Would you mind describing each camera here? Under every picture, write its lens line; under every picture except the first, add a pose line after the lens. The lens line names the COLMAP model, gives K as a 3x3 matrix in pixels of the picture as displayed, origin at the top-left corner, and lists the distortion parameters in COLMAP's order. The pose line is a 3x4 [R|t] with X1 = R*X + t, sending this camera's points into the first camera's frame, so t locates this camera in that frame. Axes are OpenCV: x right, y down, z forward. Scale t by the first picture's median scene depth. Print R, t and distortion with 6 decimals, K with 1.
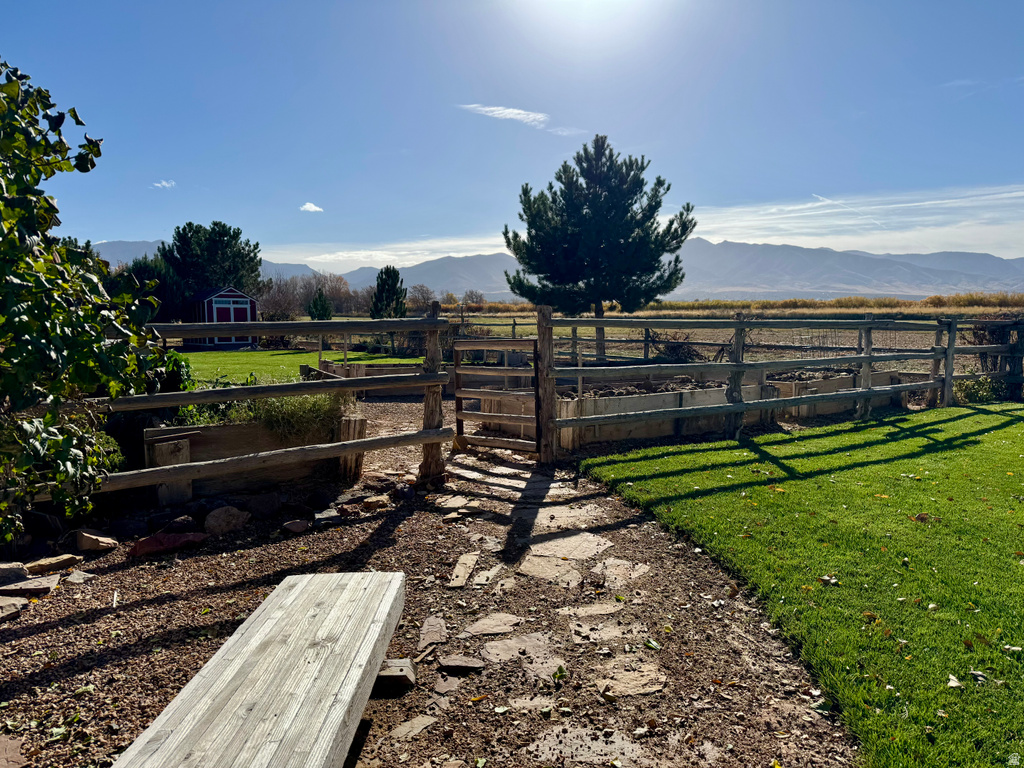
lens RADIAL K [[725.7, 0, 512.0], [0, 725.7, 384.0], [0, 0, 1]] dist [0.049710, -0.004633]
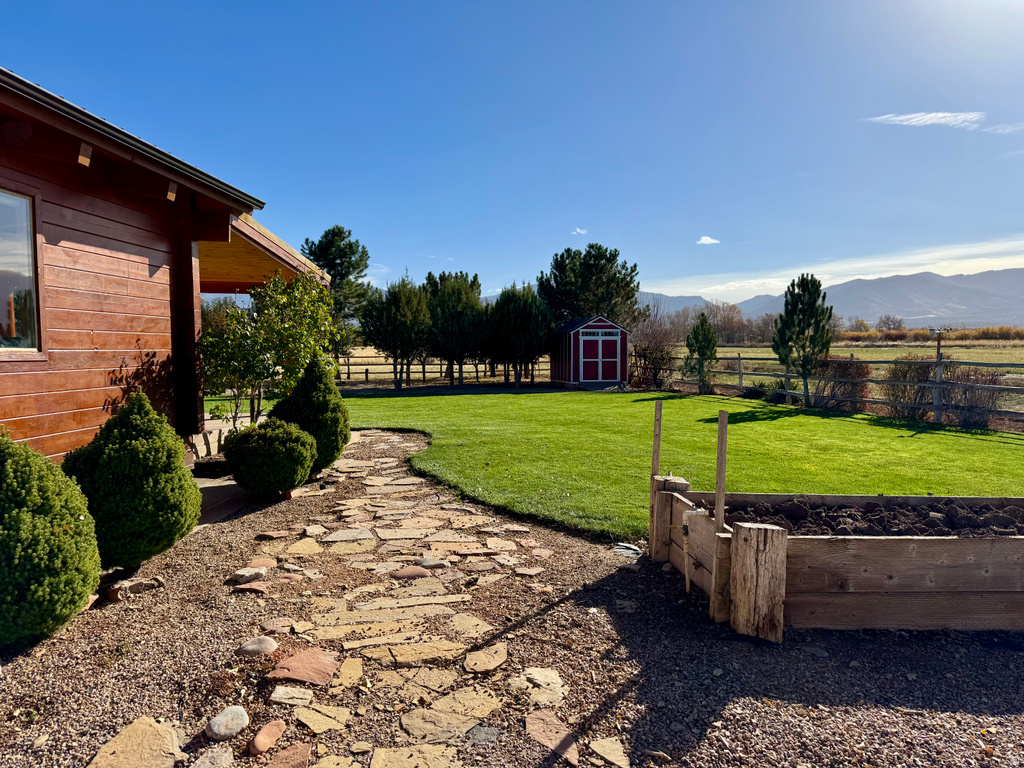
lens RADIAL K [[725.7, 0, 512.0], [0, 725.7, 384.0], [0, 0, 1]] dist [0.049710, -0.004633]
pose [[0.865946, 0.019961, -0.499740, -0.042382], [-0.040737, 0.998698, -0.030698, -0.020242], [0.498476, 0.046941, 0.865631, 0.192867]]
